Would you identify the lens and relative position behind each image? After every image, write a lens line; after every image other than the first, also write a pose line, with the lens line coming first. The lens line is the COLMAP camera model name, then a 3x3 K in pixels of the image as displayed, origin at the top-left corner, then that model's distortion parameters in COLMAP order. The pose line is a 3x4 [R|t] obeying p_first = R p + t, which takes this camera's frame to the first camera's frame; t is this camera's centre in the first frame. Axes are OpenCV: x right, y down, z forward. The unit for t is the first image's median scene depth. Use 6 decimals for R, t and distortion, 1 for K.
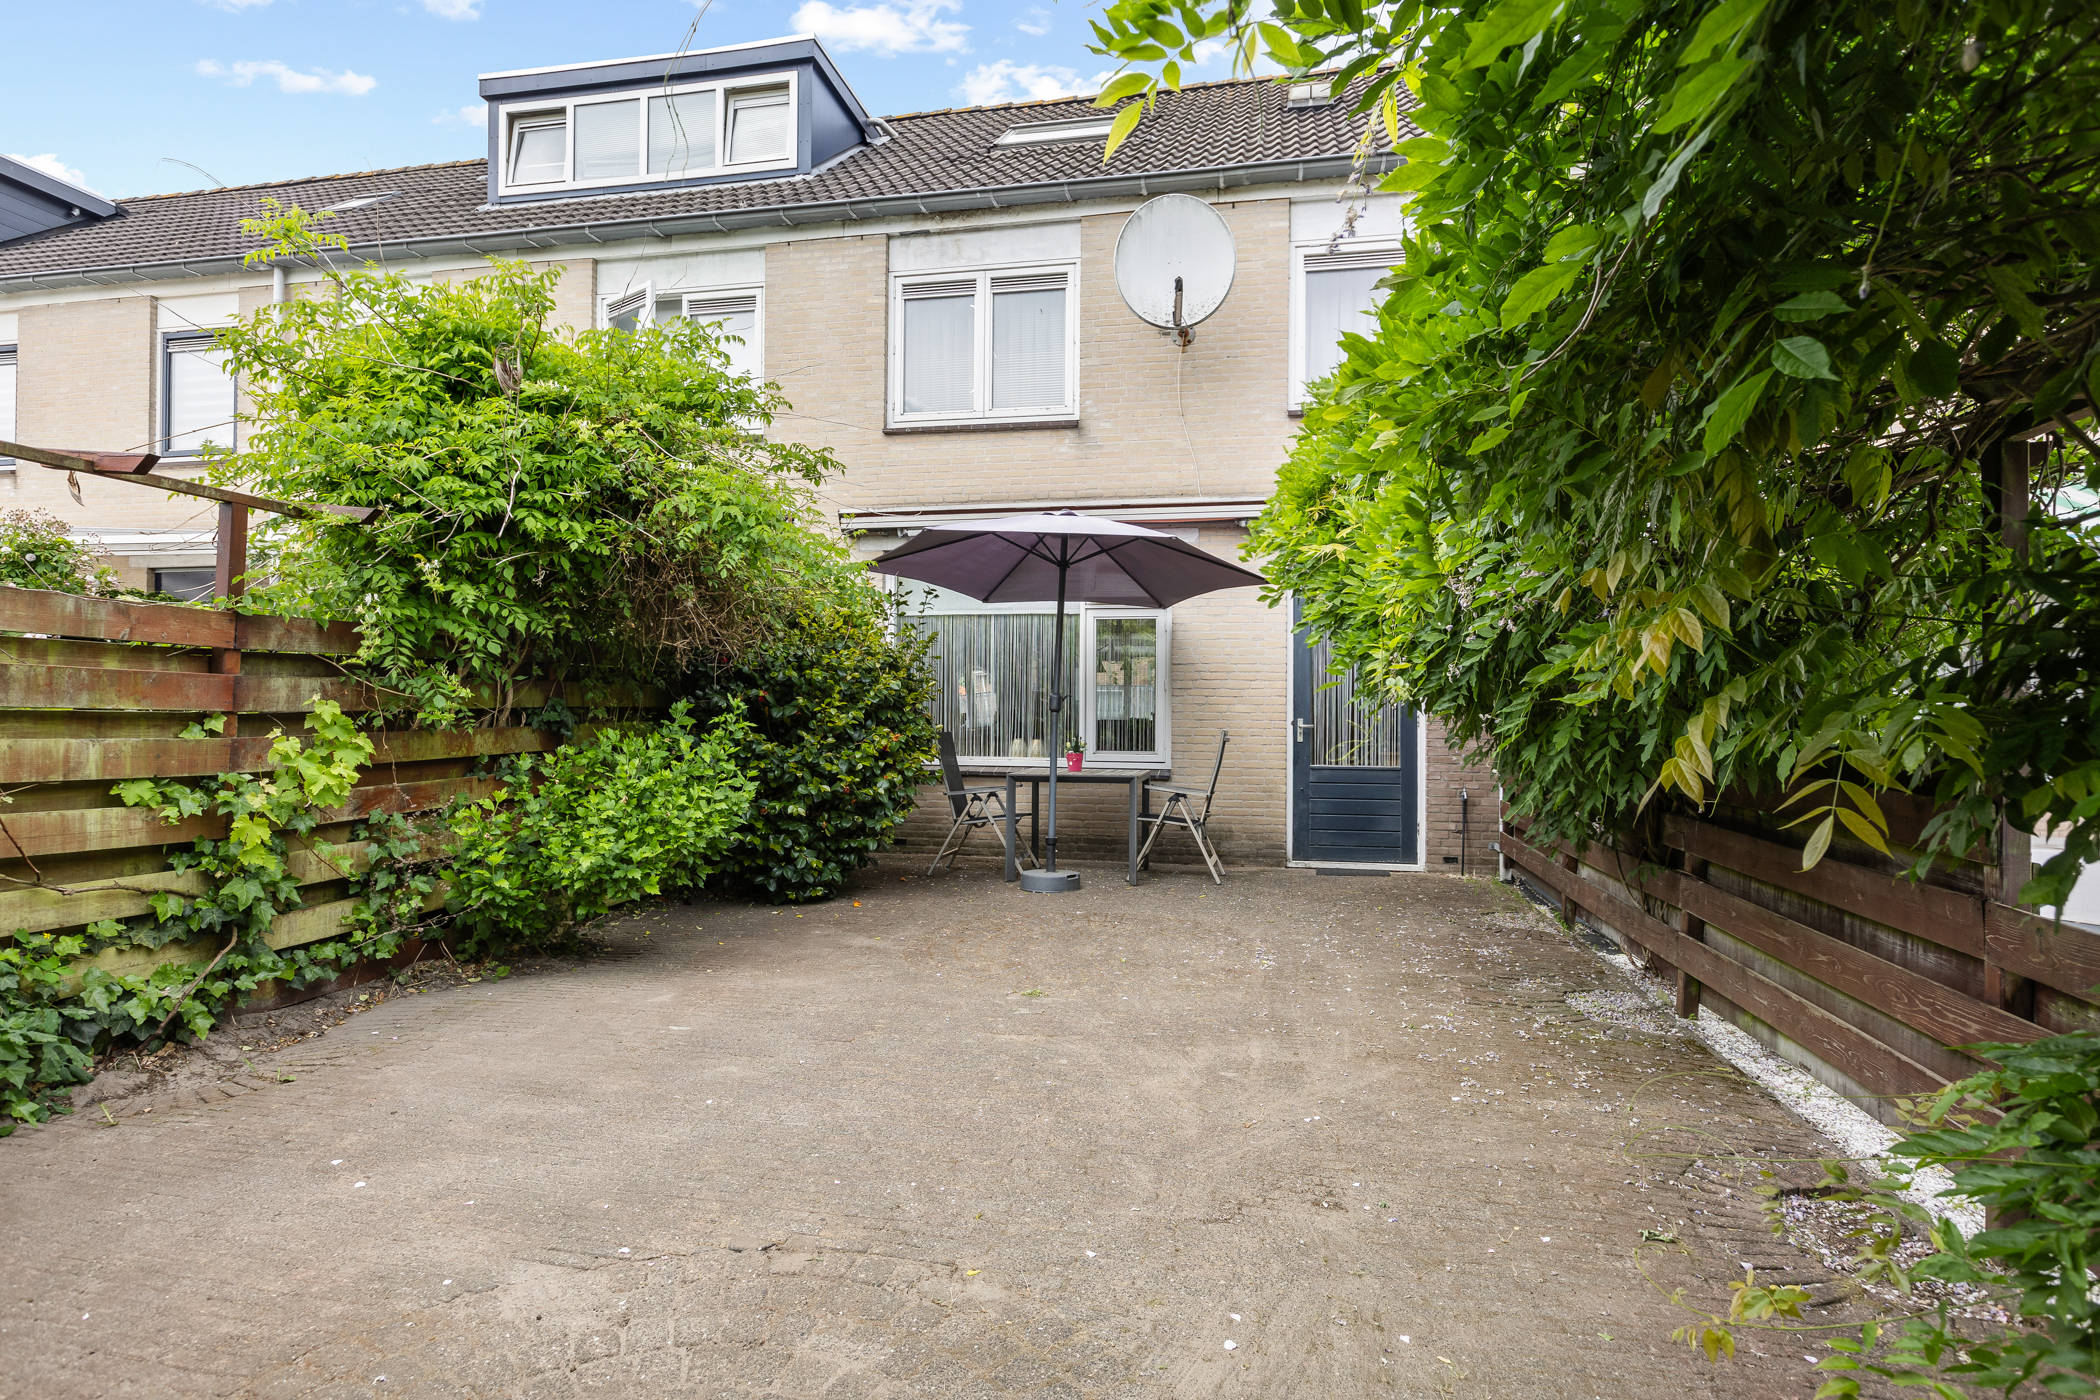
lens RADIAL K [[1099.8, 0, 1050.0], [0, 1099.8, 700.0], [0, 0, 1]] dist [-0.001297, 0.001452]
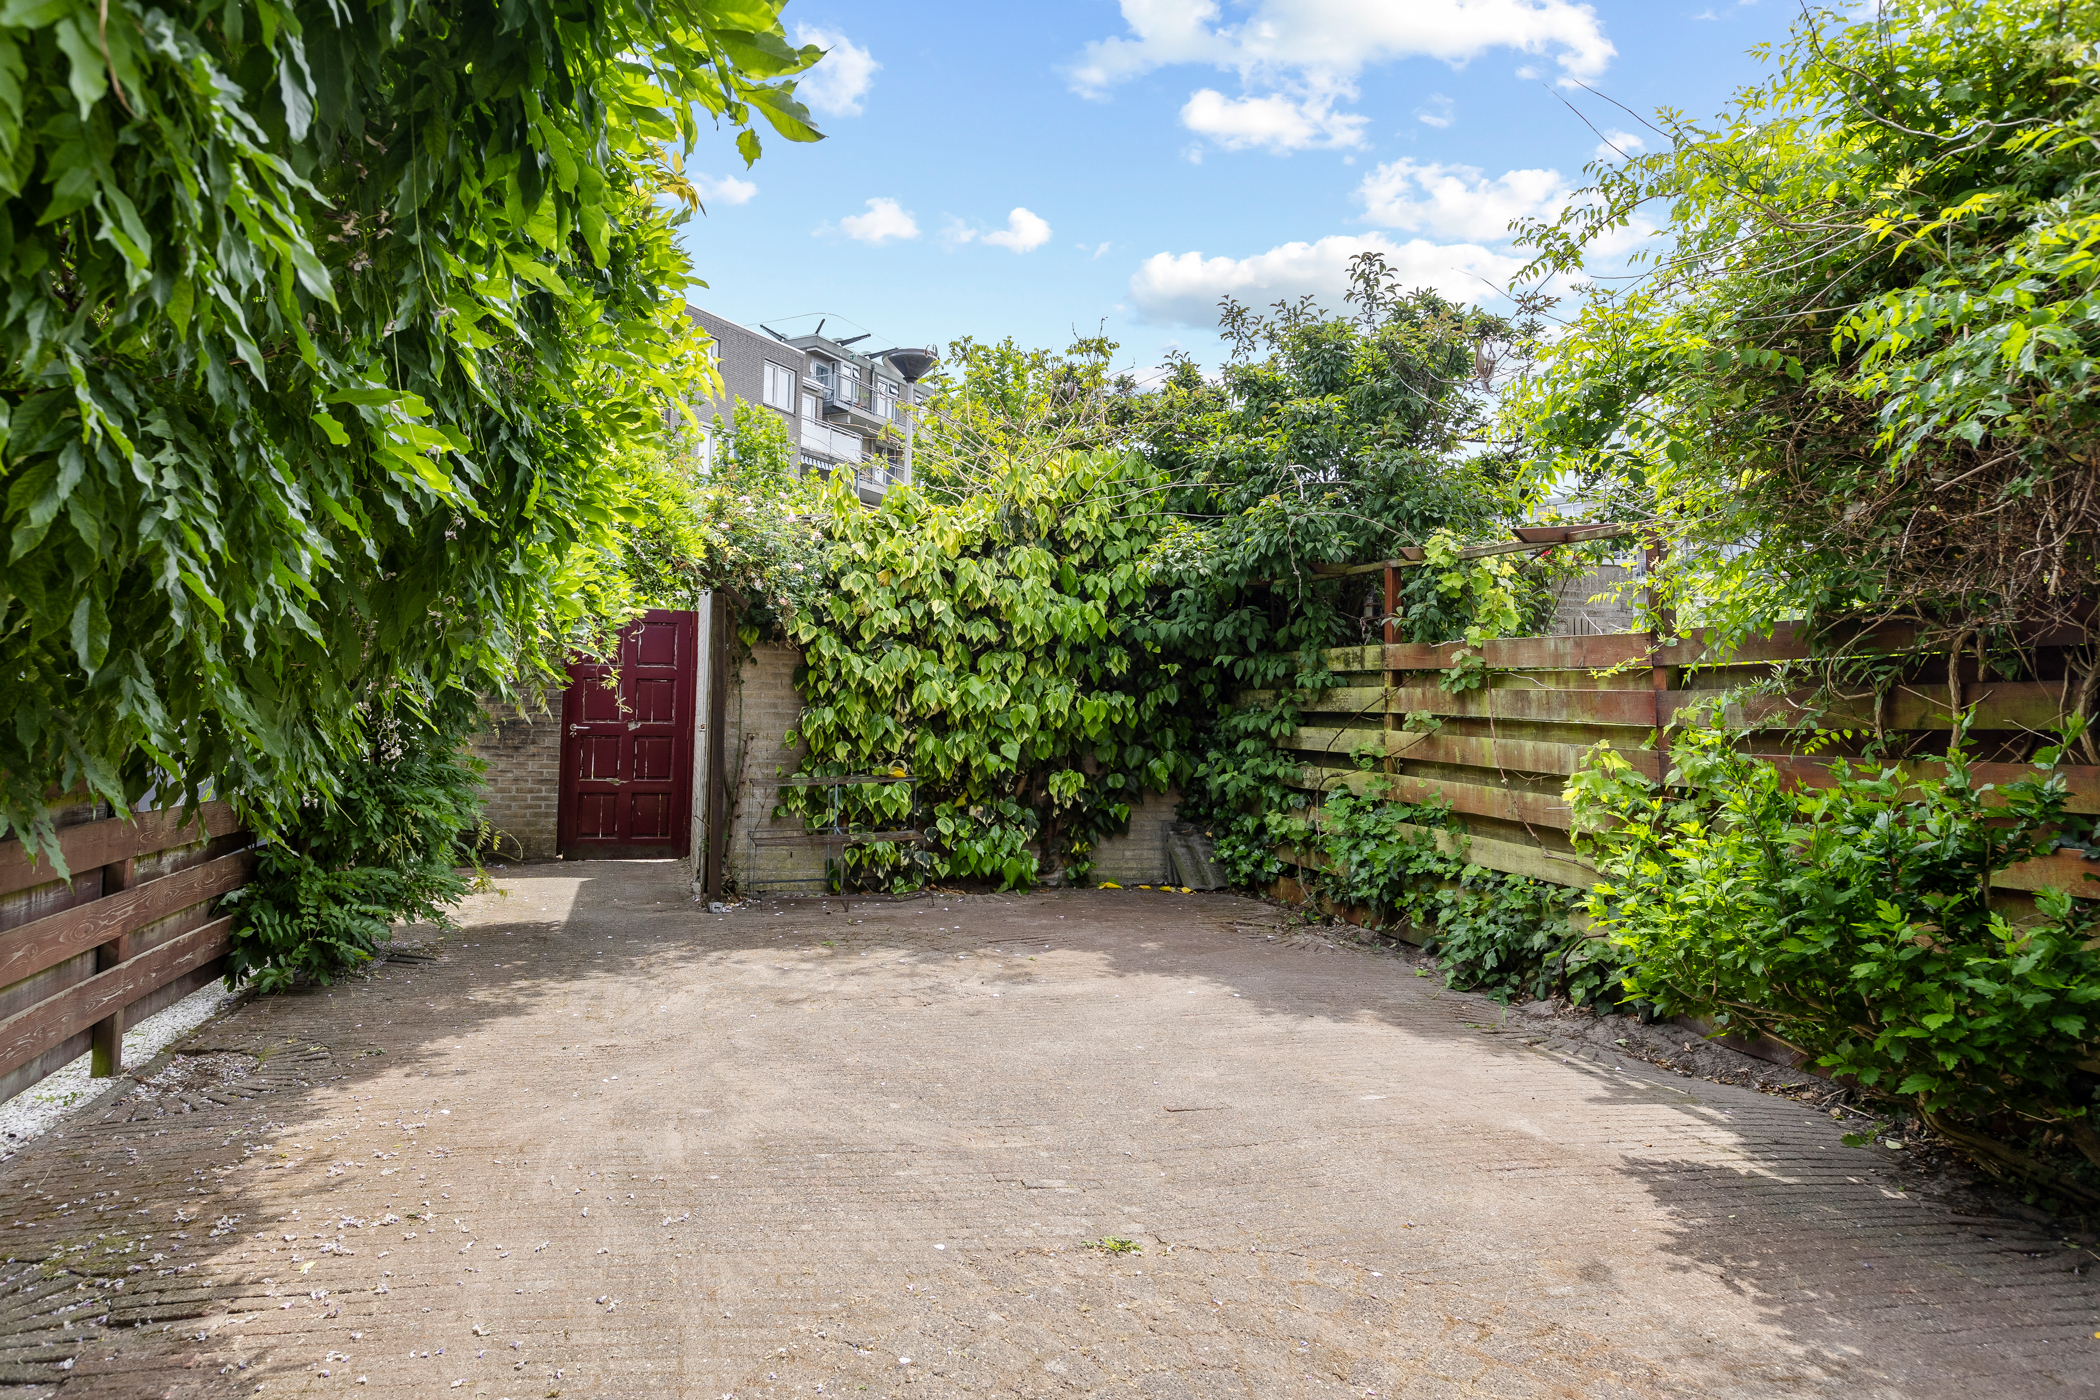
lens RADIAL K [[1201.6, 0, 949.3], [0, 1201.6, 615.9], [0, 0, 1]] dist [0.001043, 0.000705]
pose [[-0.936089, -0.054743, -0.347479, 0.316196], [-0.031262, 0.996854, -0.072830, 0.008584], [0.350372, -0.057312, -0.934855, 1.845594]]
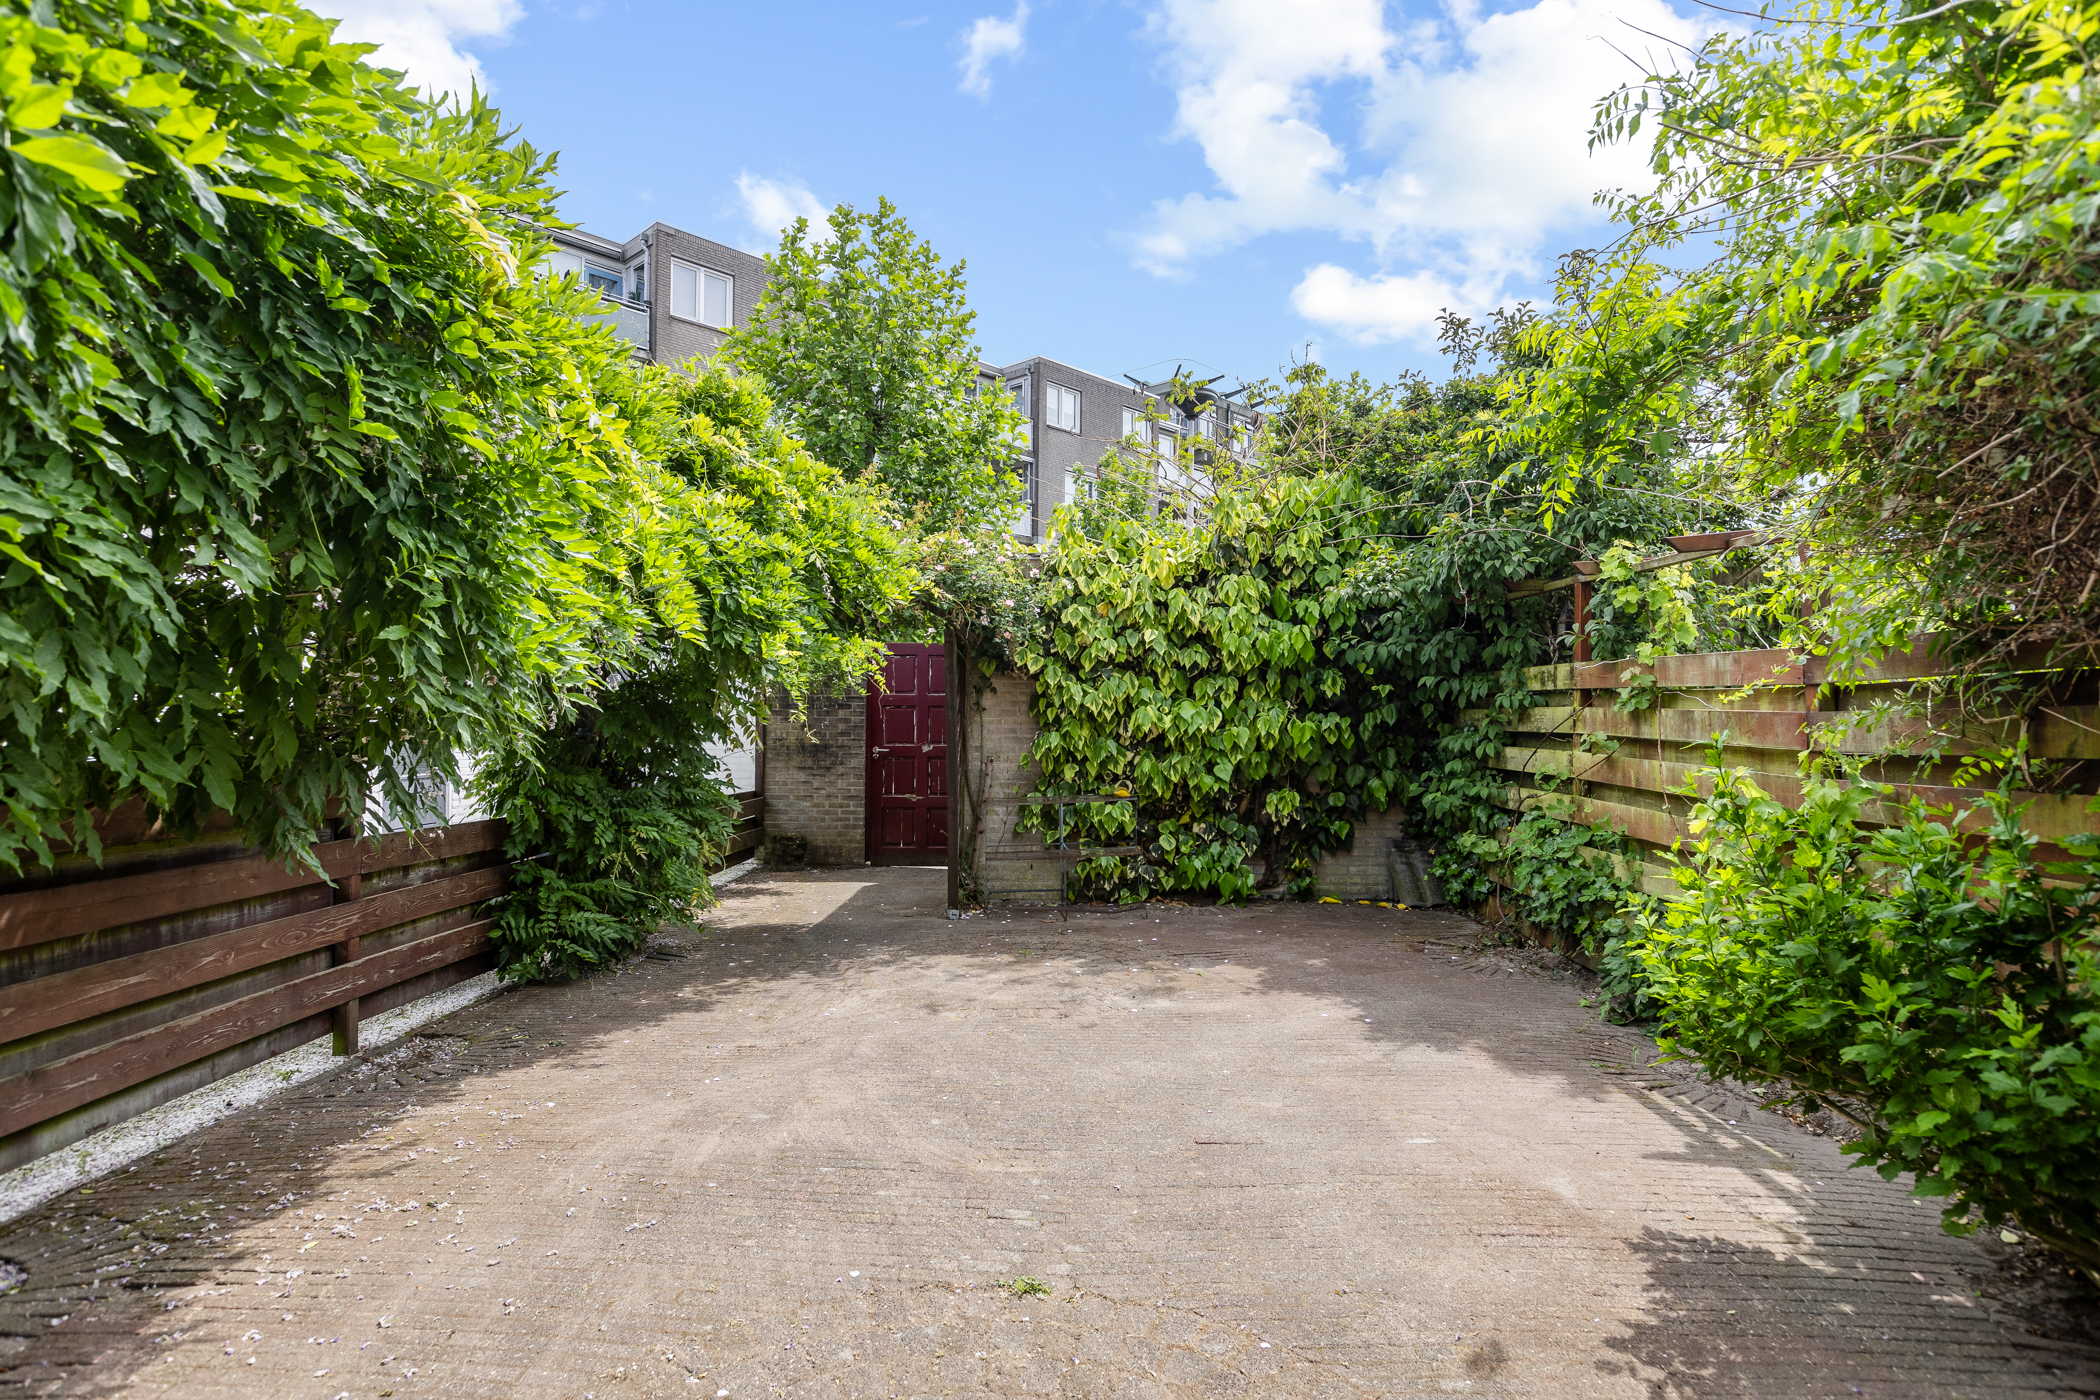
lens RADIAL K [[1099.8, 0, 1050.0], [0, 1099.8, 700.0], [0, 0, 1]] dist [-0.001297, 0.001452]
pose [[-0.988210, -0.017460, -0.152108, 0.063270], [-0.015443, 0.999777, -0.014431, -0.011989], [0.152326, -0.011912, -0.988258, 1.843879]]
